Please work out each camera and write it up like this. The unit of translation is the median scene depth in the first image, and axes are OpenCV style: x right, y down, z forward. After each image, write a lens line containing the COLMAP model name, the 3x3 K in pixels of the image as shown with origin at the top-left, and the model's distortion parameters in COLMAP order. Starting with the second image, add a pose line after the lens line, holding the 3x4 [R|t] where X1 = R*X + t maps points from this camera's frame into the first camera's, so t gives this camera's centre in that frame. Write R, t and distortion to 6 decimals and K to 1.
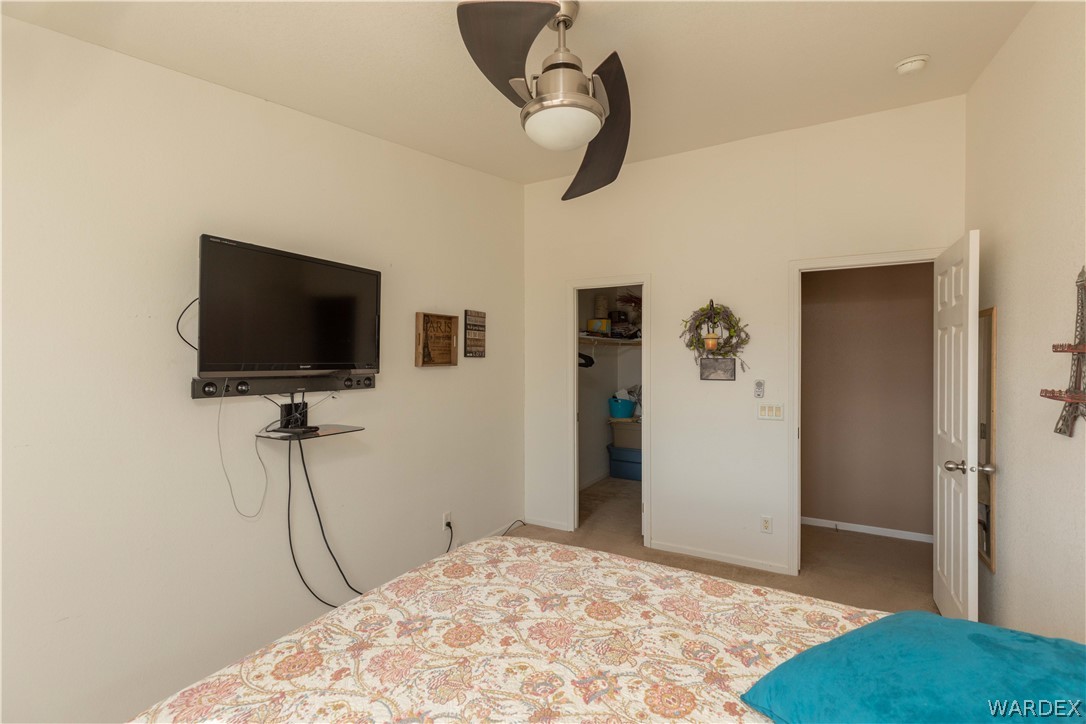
lens RADIAL K [[489.5, 0, 551.0], [0, 489.5, 355.2], [0, 0, 1]] dist [0.003431, -0.000186]
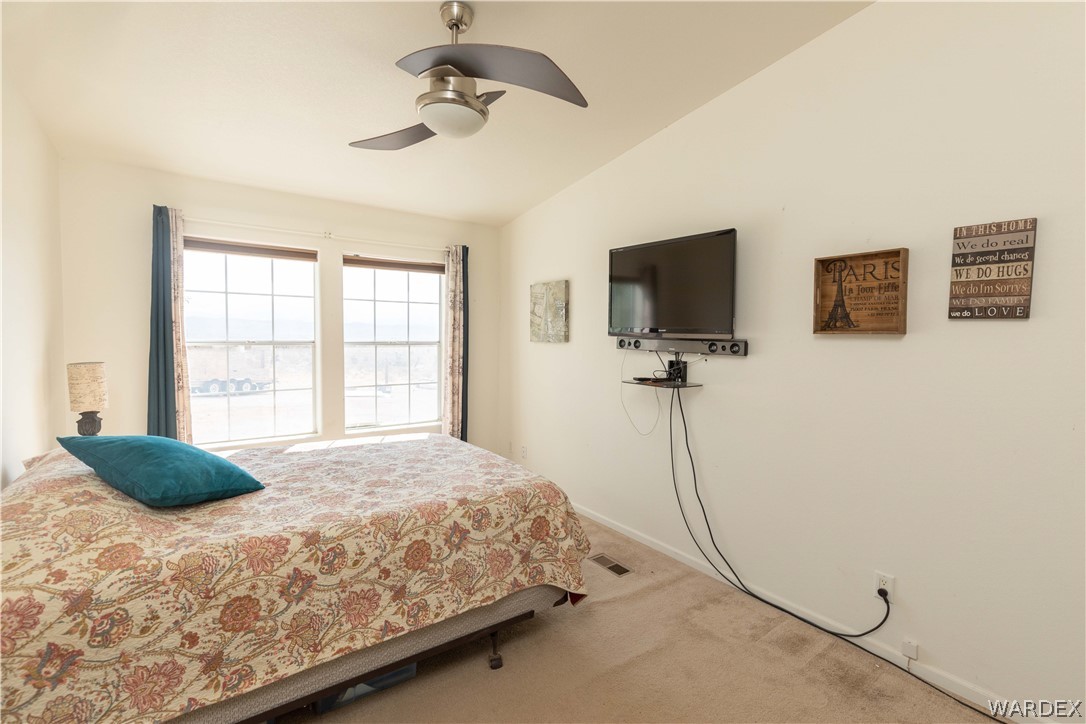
lens RADIAL K [[489.5, 0, 551.0], [0, 489.5, 355.2], [0, 0, 1]] dist [0.003431, -0.000186]
pose [[-0.417413, 0.034504, -0.908062, 0.533966], [-0.008831, 0.999078, 0.042022, 0.026888], [0.908674, 0.025560, -0.416723, 0.909199]]
